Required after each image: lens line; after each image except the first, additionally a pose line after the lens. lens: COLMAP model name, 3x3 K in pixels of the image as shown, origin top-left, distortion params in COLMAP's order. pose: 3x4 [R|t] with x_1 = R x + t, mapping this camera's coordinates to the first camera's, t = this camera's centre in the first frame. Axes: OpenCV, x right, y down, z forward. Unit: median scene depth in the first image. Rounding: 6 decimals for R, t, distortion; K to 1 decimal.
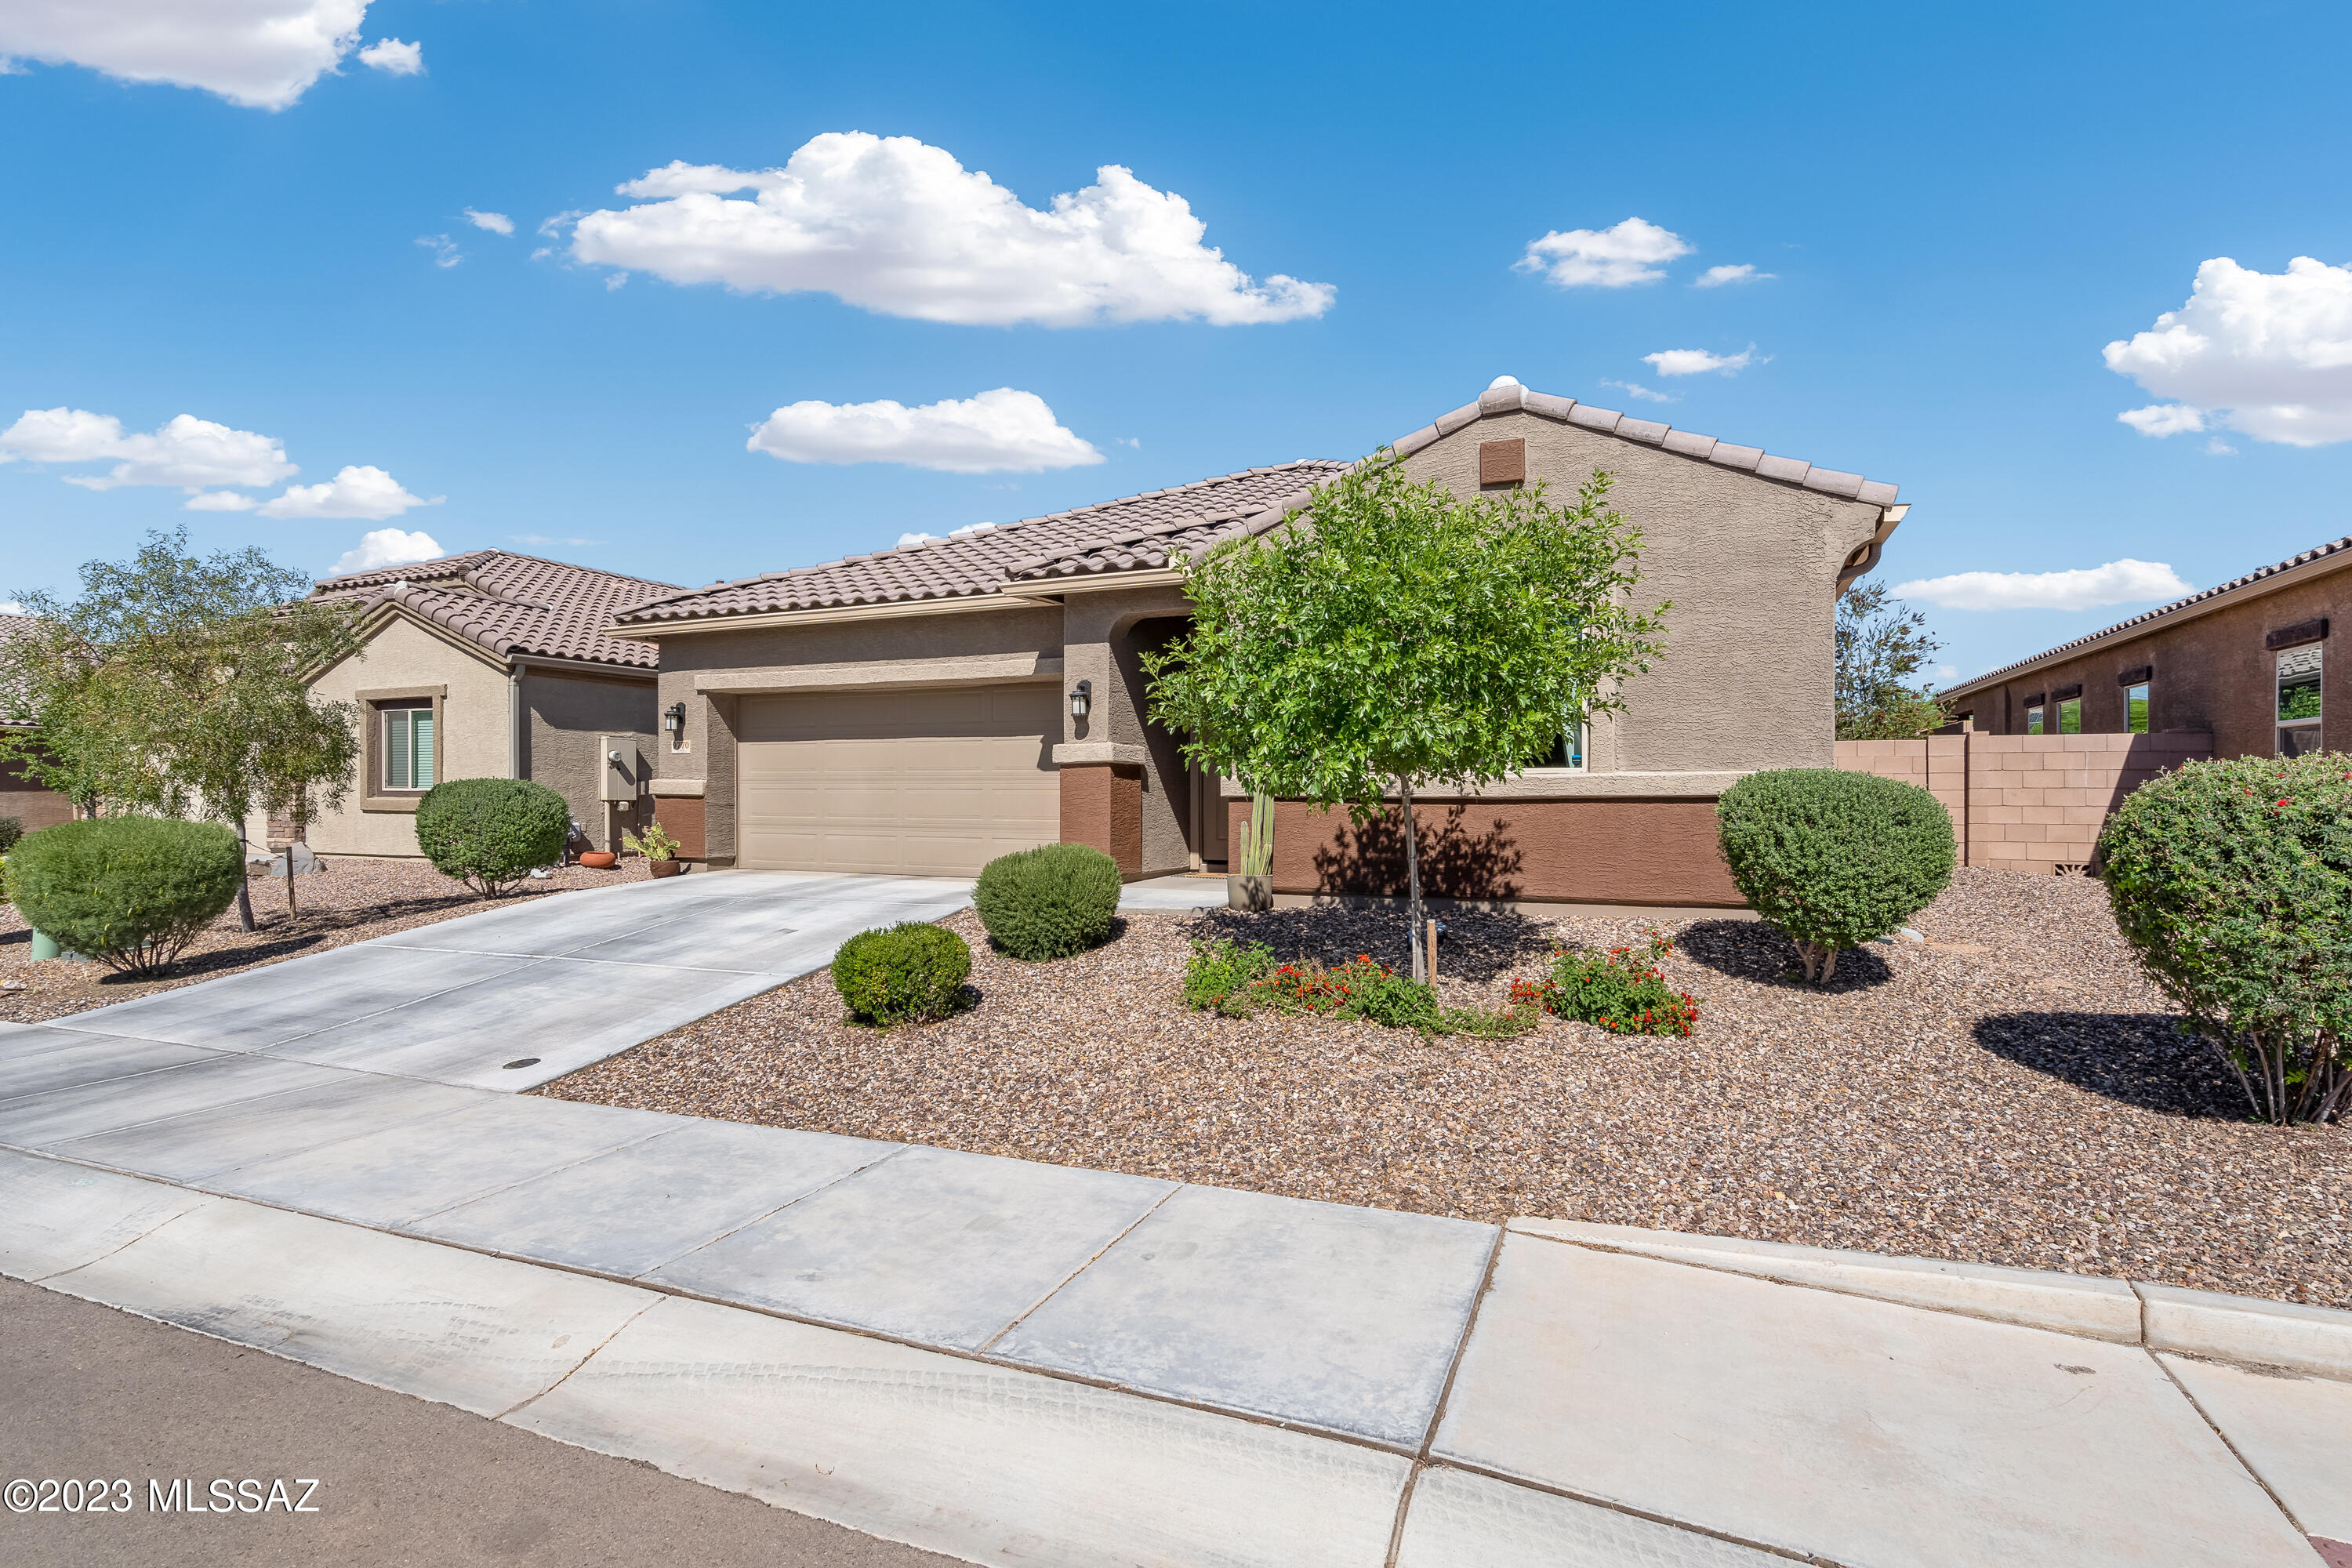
lens RADIAL K [[1186.5, 0, 1180.1], [0, 1186.5, 800.1], [0, 0, 1]] dist [0.002526, 0.000424]
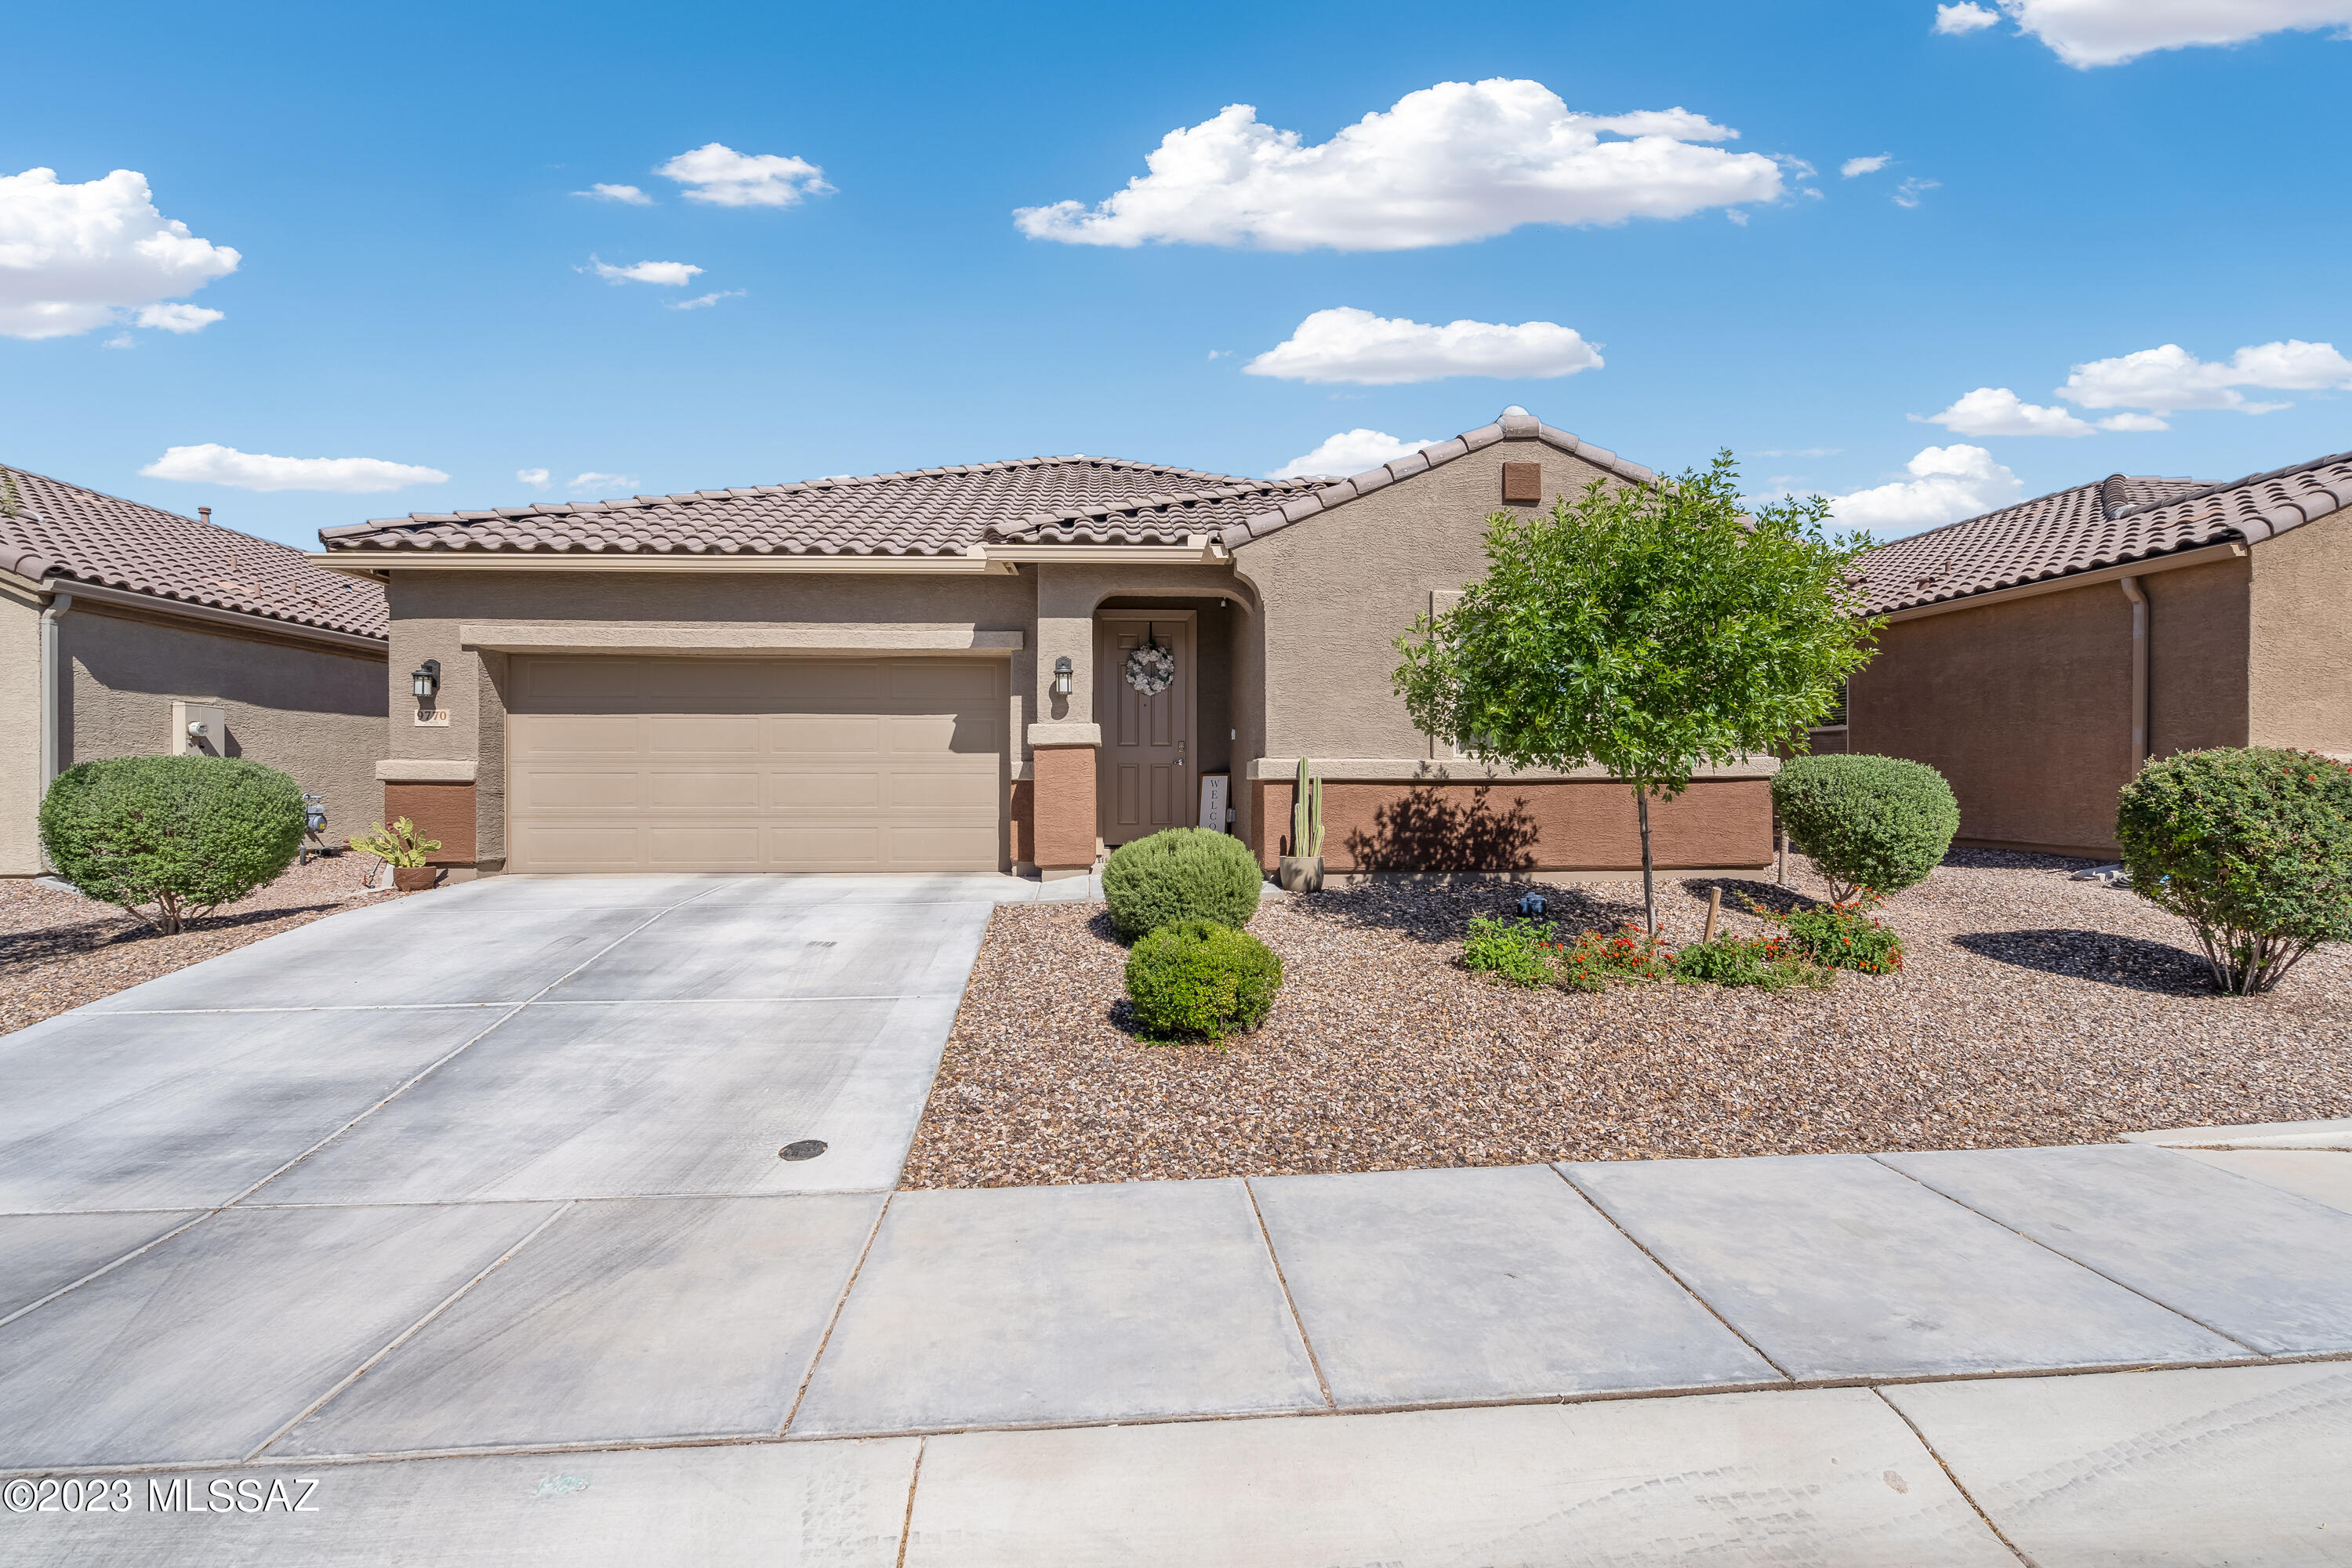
lens RADIAL K [[1088.1, 0, 1180.8], [0, 1088.1, 786.6], [0, 0, 1]] dist [-0.004602, 0.002060]
pose [[0.884182, -0.004054, 0.467126, -0.490952], [0.004937, 0.999988, -0.000667, 0.003668], [-0.467117, 0.002896, 0.884191, 0.235489]]
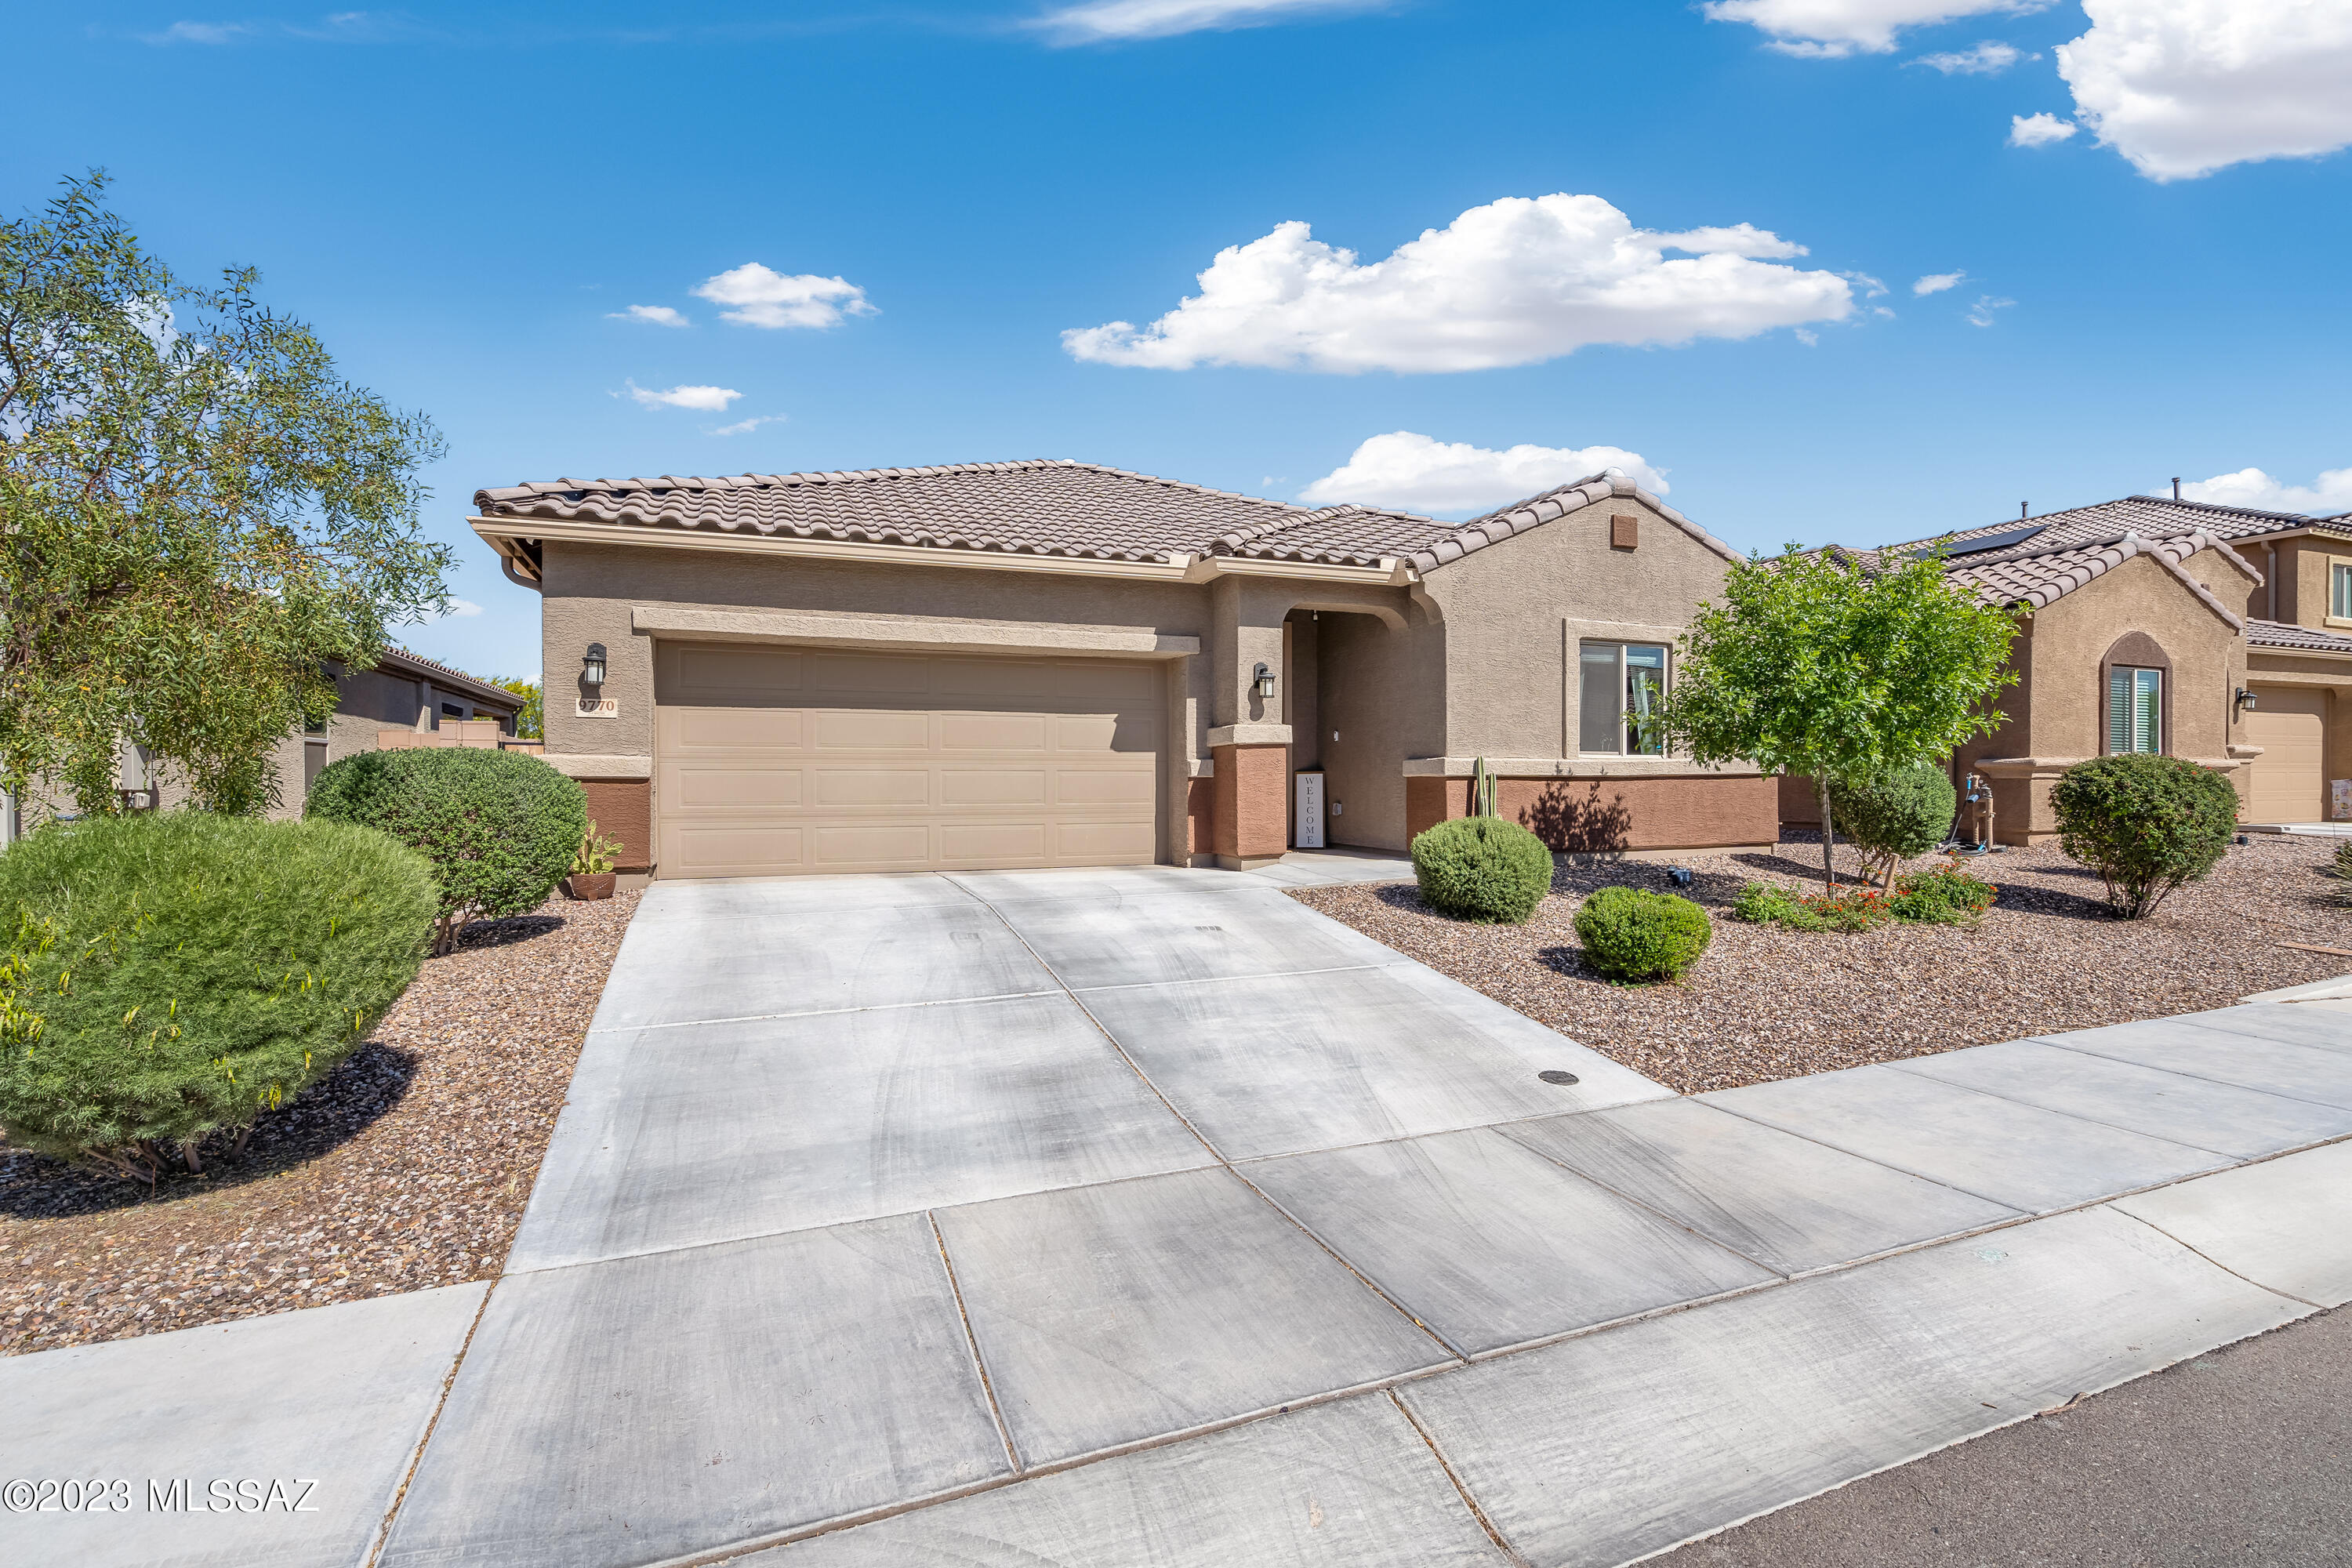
lens RADIAL K [[1088.1, 0, 1187.3], [0, 1088.1, 798.4], [0, 0, 1]] dist [-0.004602, 0.002060]
pose [[0.695397, -0.013307, 0.718503, -0.973263], [0.008871, 0.999911, 0.009934, 0.006753], [-0.718571, -0.000535, 0.695453, 0.481200]]
